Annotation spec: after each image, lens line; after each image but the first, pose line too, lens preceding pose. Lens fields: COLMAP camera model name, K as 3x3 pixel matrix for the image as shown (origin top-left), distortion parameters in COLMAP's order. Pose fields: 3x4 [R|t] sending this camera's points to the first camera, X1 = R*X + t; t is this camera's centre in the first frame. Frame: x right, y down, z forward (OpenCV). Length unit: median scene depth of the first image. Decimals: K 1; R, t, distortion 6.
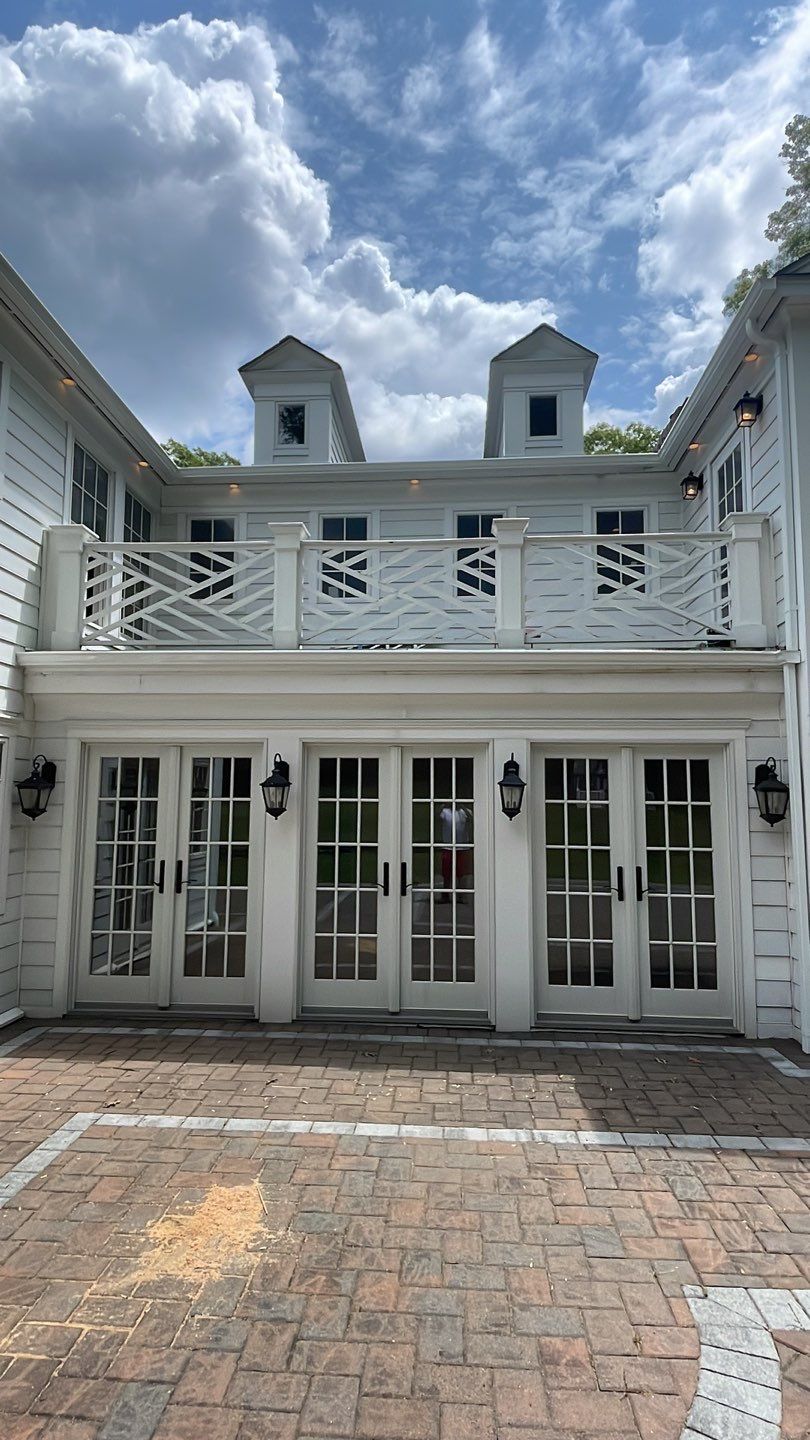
lens RADIAL K [[787.0, 0, 397.7], [0, 787.0, 714.2], [0, 0, 1]] dist [0.069276, -0.051602]
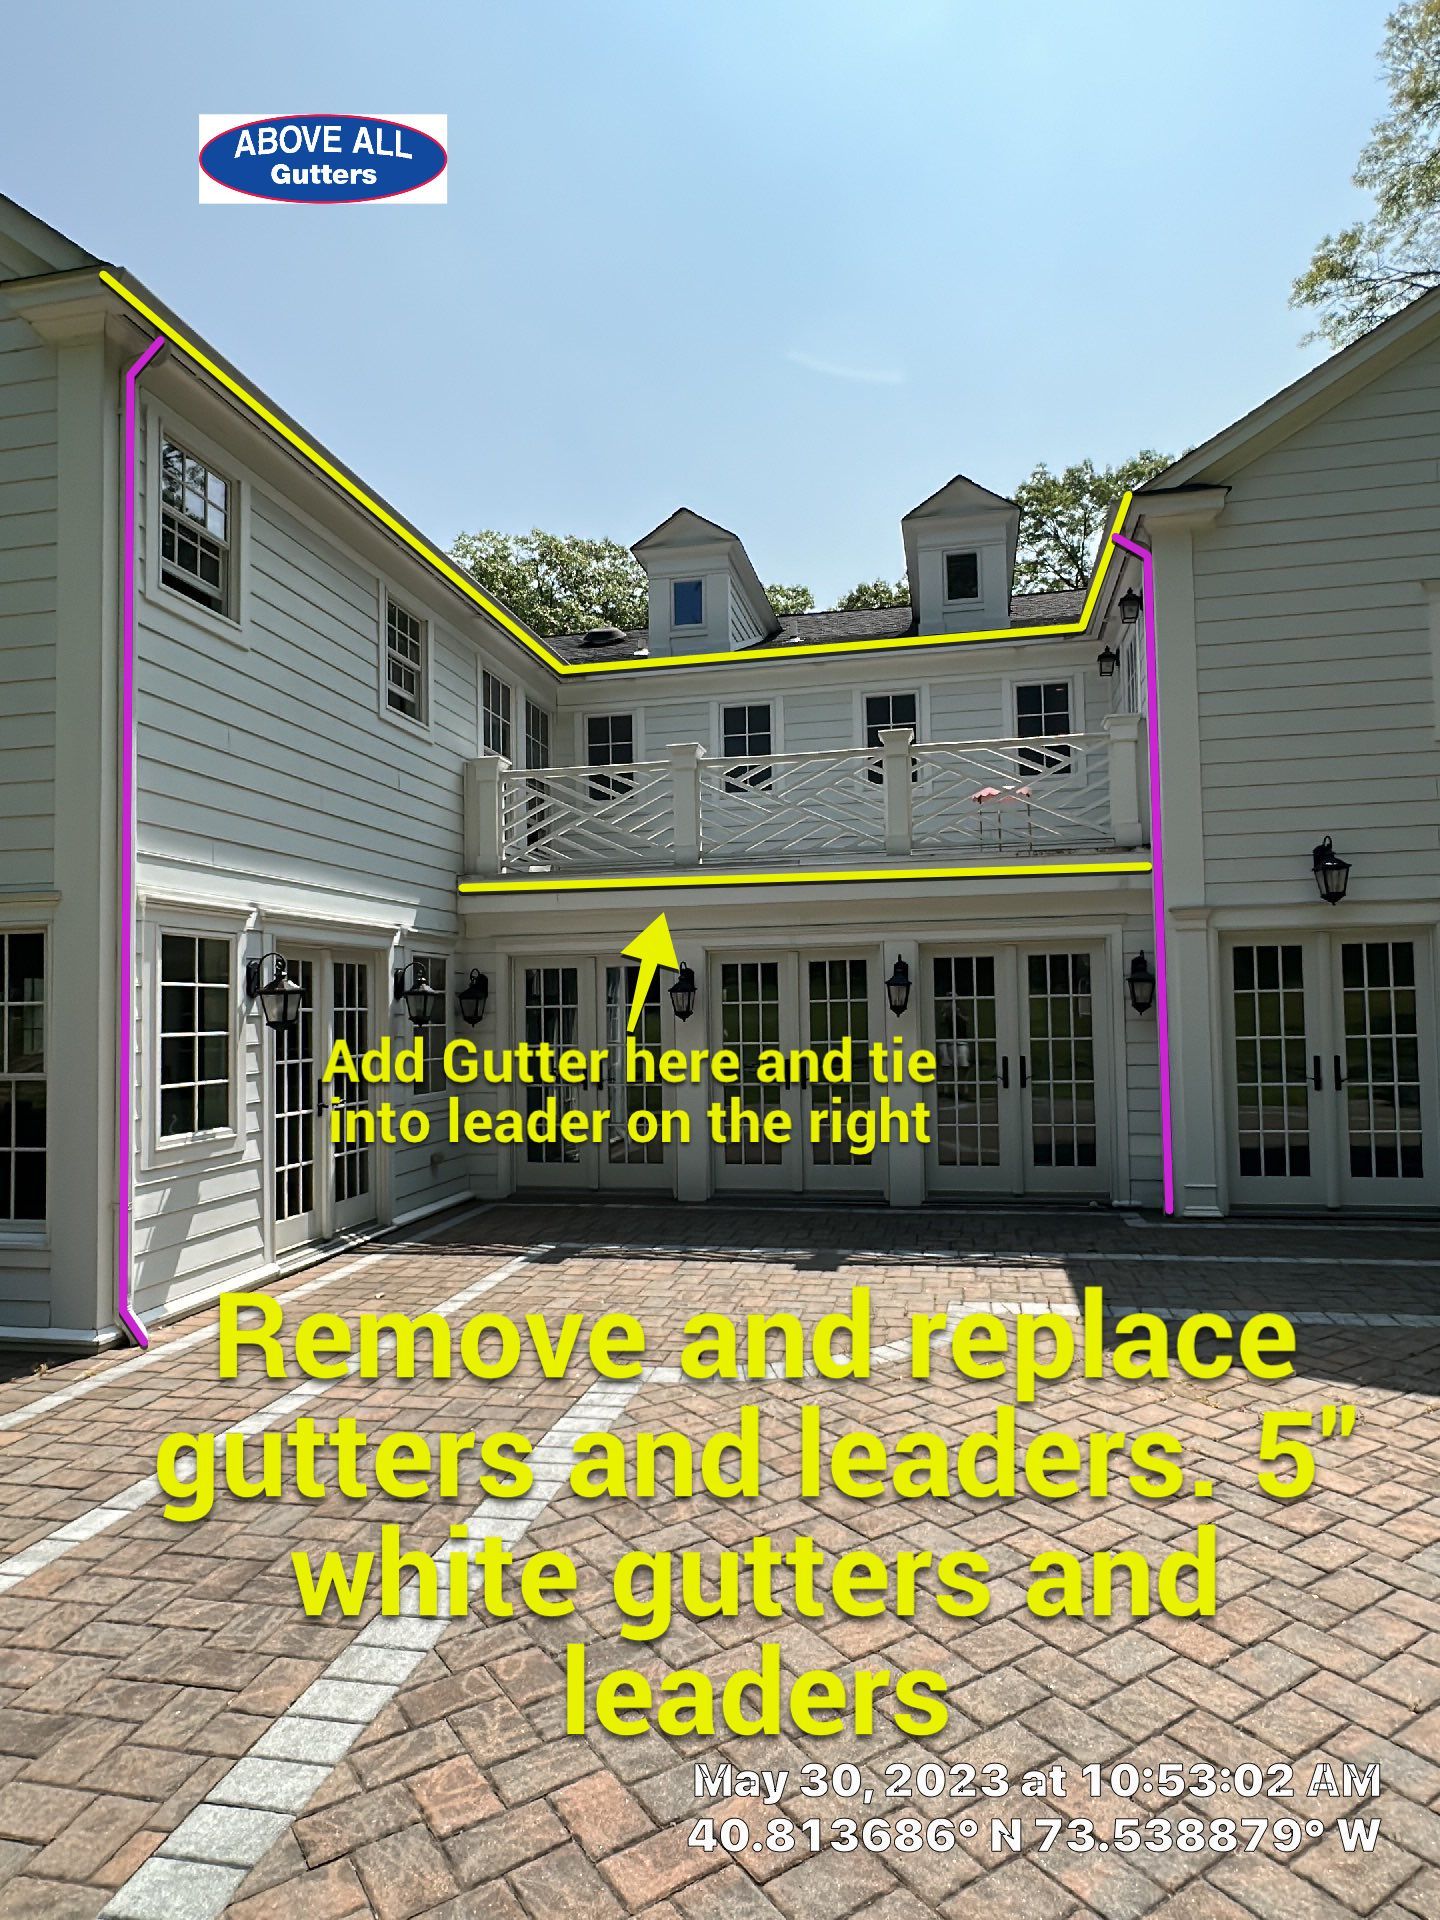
lens RADIAL K [[1144.3, 0, 753.8], [0, 1144.3, 962.2], [0, 0, 1]] dist [-0.000582, -0.000071]
pose [[0.994380, -0.031511, -0.101068, 0.101696], [0.038028, 0.997275, 0.063222, -0.044403], [0.098800, -0.066710, 0.992869, -0.546008]]
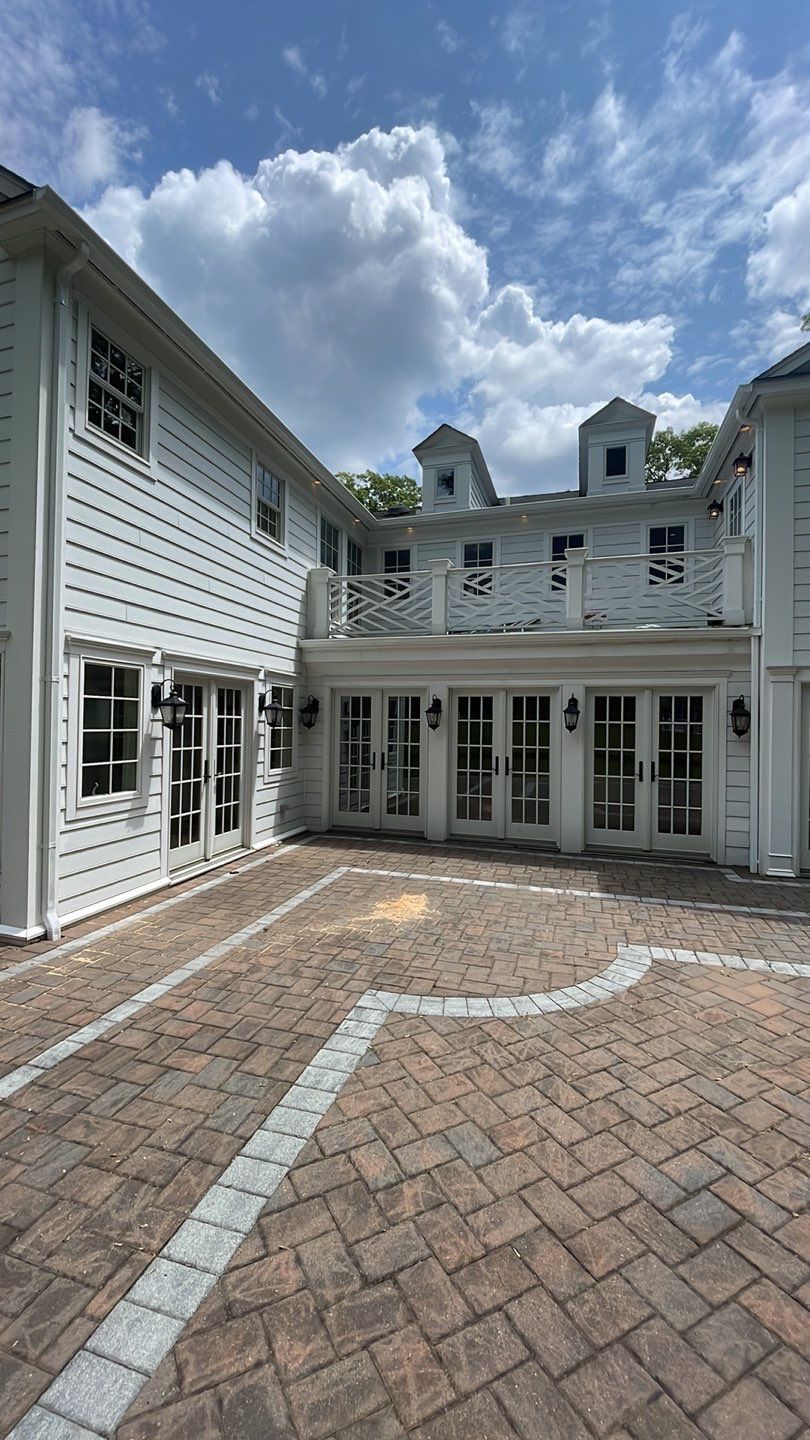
lens RADIAL K [[570.2, 0, 405.0], [0, 570.2, 720.0], [0, 0, 1]] dist [0.019530, 0.000003]
pose [[0.975540, 0.005314, -0.219758, 0.061496], [0.016562, 0.995089, 0.097585, -0.017936], [0.219197, -0.098838, 0.970661, -0.253139]]
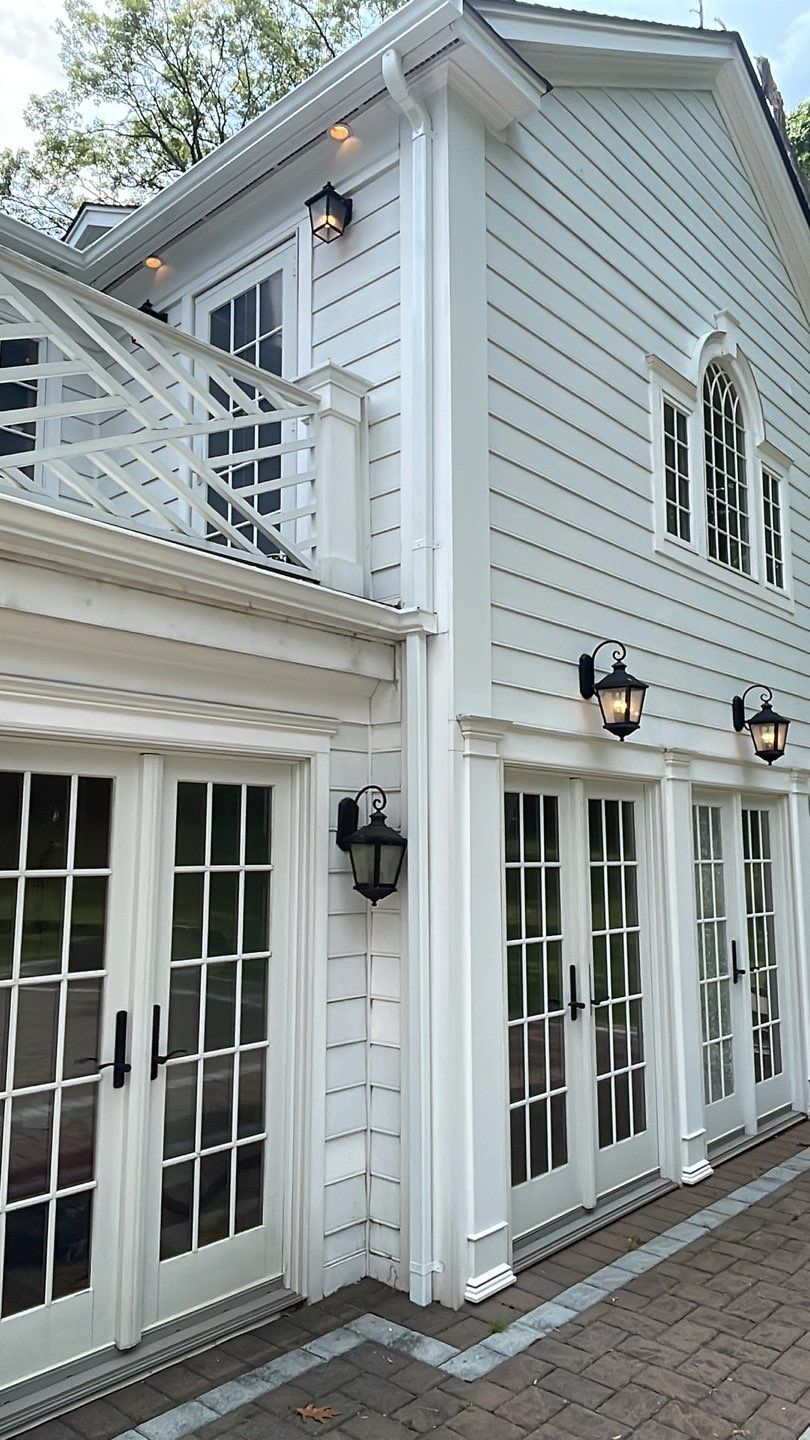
lens RADIAL K [[988.3, 0, 403.8], [0, 988.3, 714.6], [0, 0, 1]] dist [0.094043, -0.130221]
pose [[0.610610, 0.099932, 0.785601, -0.091586], [-0.078096, 0.994769, -0.065840, 0.045523], [-0.788071, -0.021149, 0.615221, 0.510452]]
